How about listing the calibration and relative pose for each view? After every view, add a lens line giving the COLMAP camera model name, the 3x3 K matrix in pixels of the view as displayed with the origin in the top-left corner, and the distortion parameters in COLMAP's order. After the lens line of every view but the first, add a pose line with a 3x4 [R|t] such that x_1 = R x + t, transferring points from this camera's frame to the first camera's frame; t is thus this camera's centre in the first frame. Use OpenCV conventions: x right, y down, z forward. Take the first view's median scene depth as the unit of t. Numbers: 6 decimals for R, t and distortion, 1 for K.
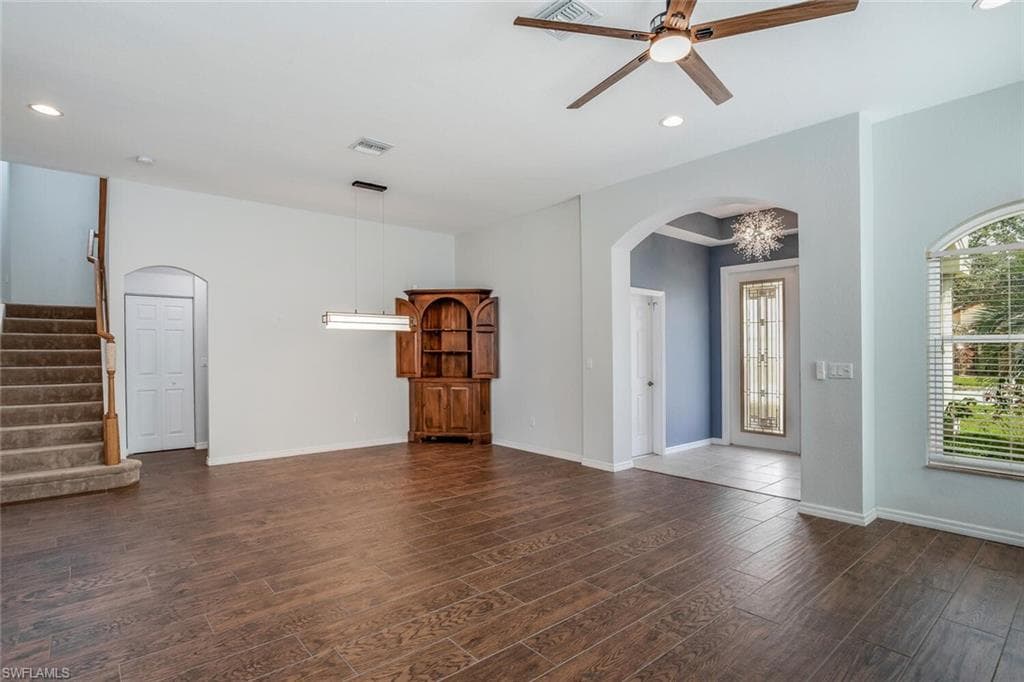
lens RADIAL K [[530.3, 0, 504.3], [0, 530.3, 356.6], [0, 0, 1]] dist [-0.051154, 0.027241]
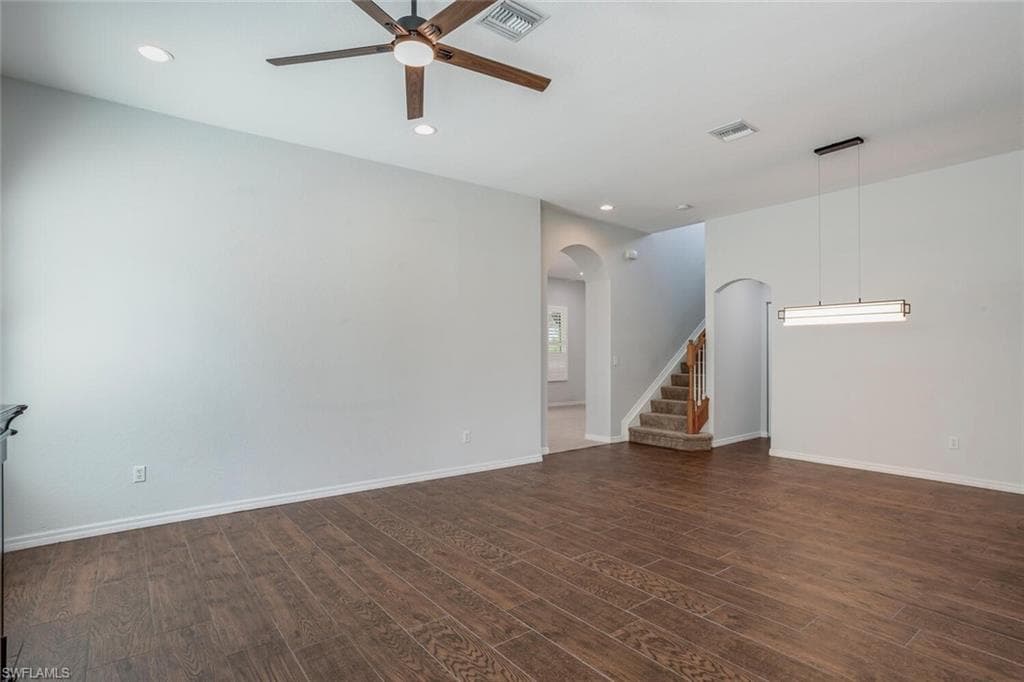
lens RADIAL K [[530.3, 0, 504.3], [0, 530.3, 356.6], [0, 0, 1]] dist [-0.051154, 0.027241]
pose [[-0.075496, 0.007510, -0.997118, 0.910999], [-0.005001, 0.999956, 0.007910, -0.004802], [0.997134, 0.005584, -0.075455, 0.853070]]
